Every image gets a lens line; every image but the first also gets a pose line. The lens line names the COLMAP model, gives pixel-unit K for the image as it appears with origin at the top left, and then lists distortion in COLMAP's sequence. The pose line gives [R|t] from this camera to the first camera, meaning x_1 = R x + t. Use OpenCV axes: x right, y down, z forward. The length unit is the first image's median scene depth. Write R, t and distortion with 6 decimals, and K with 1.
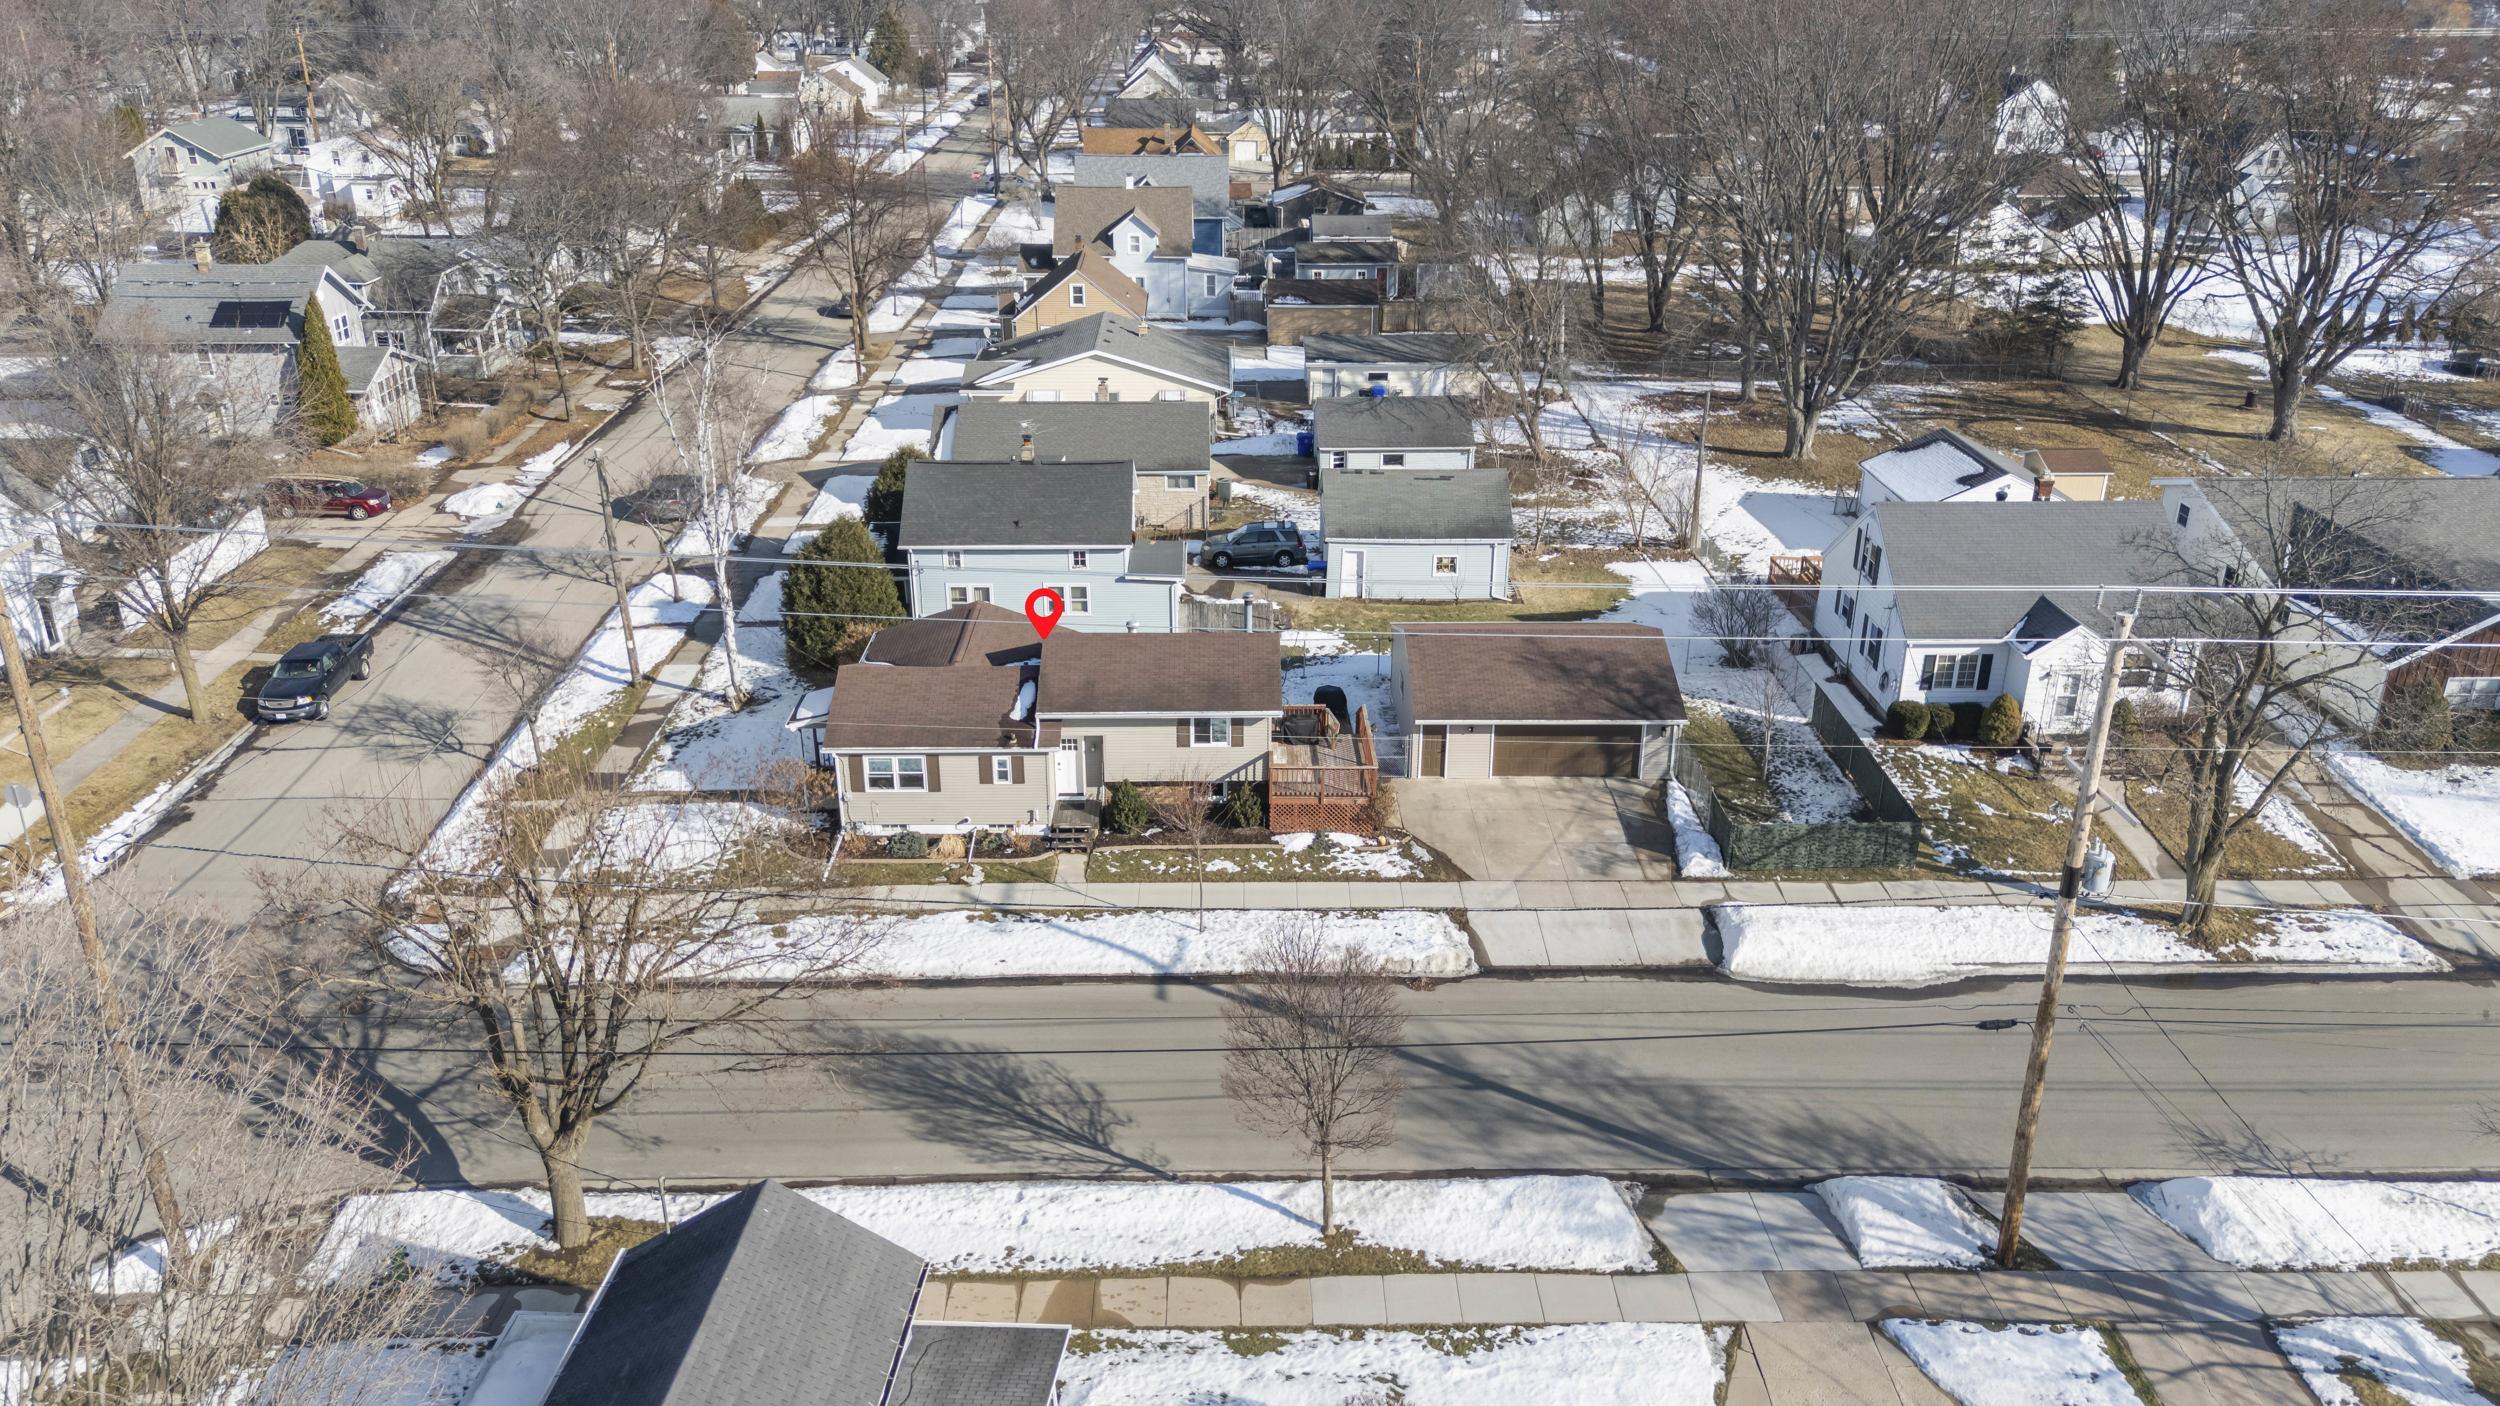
lens RADIAL K [[1865.3, 0, 1270.9], [0, 1865.3, 702.6], [0, 0, 1]] dist [0.130582, -0.106931]
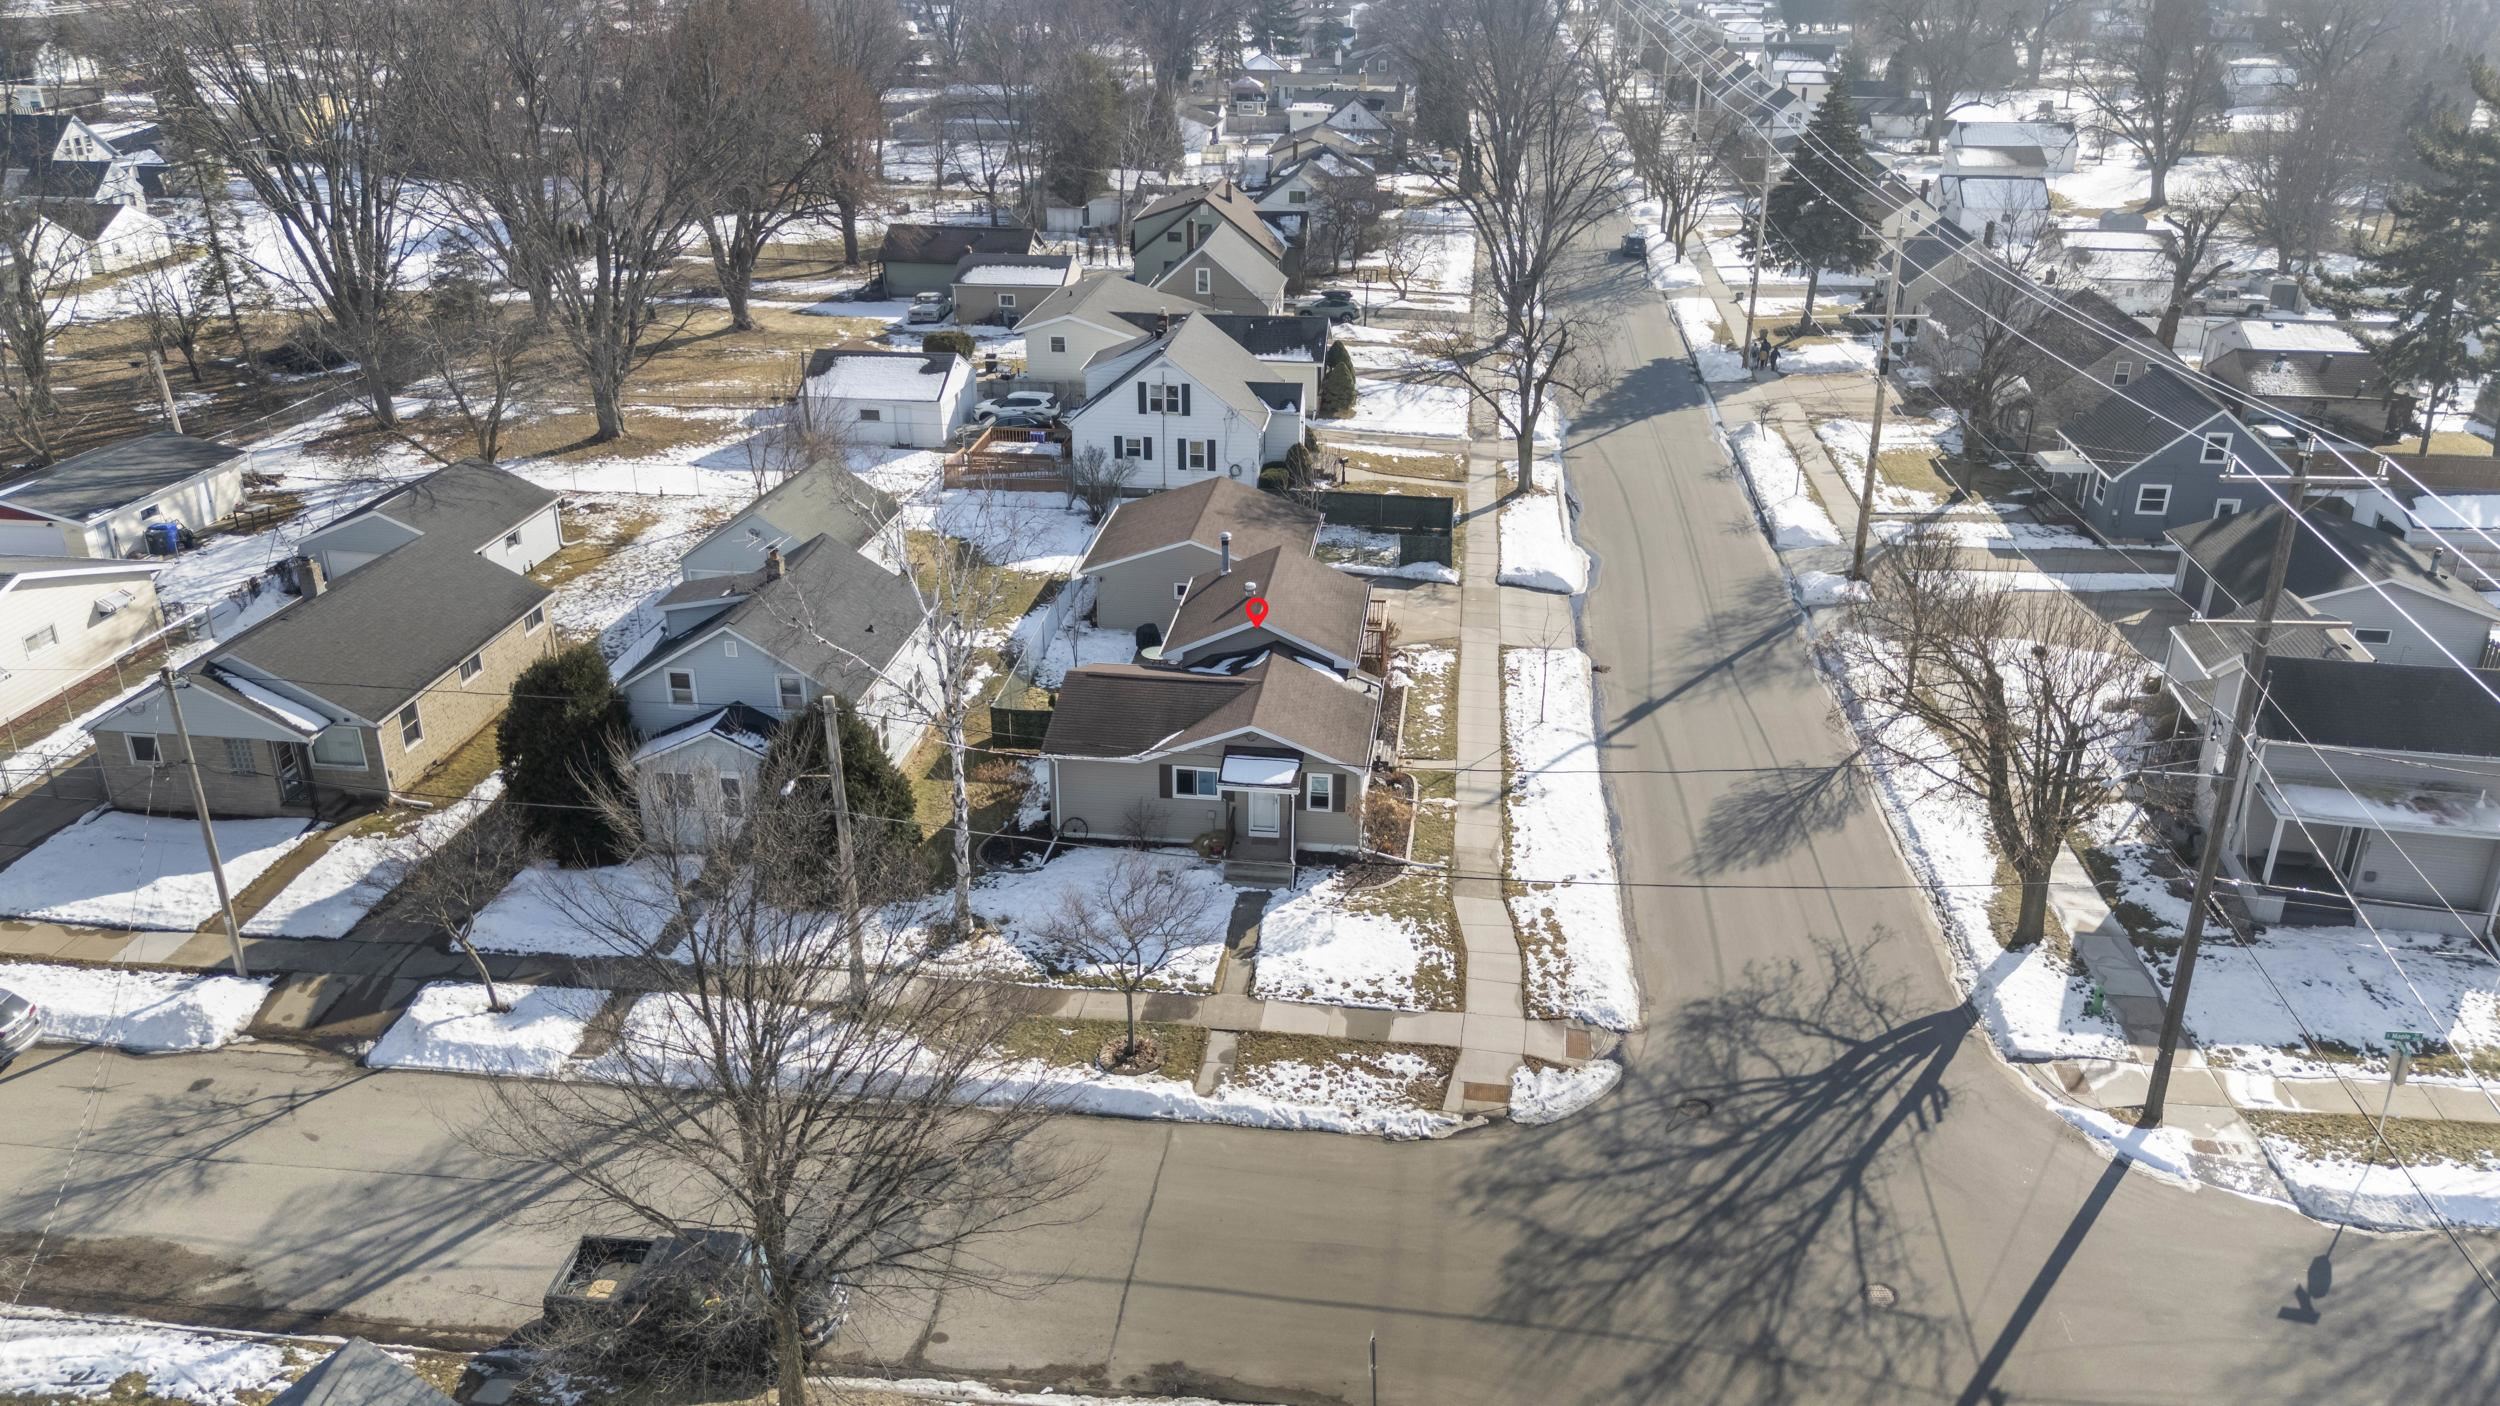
lens RADIAL K [[1813.4, 0, 1250.0], [0, 1813.4, 703.0], [0, 0, 1]] dist [0.107493, -0.134086]
pose [[0.145547, -0.401145, 0.904378, -0.746019], [0.387083, 0.864332, 0.321087, -0.227403], [-0.910485, 0.303336, 0.281077, 0.538770]]
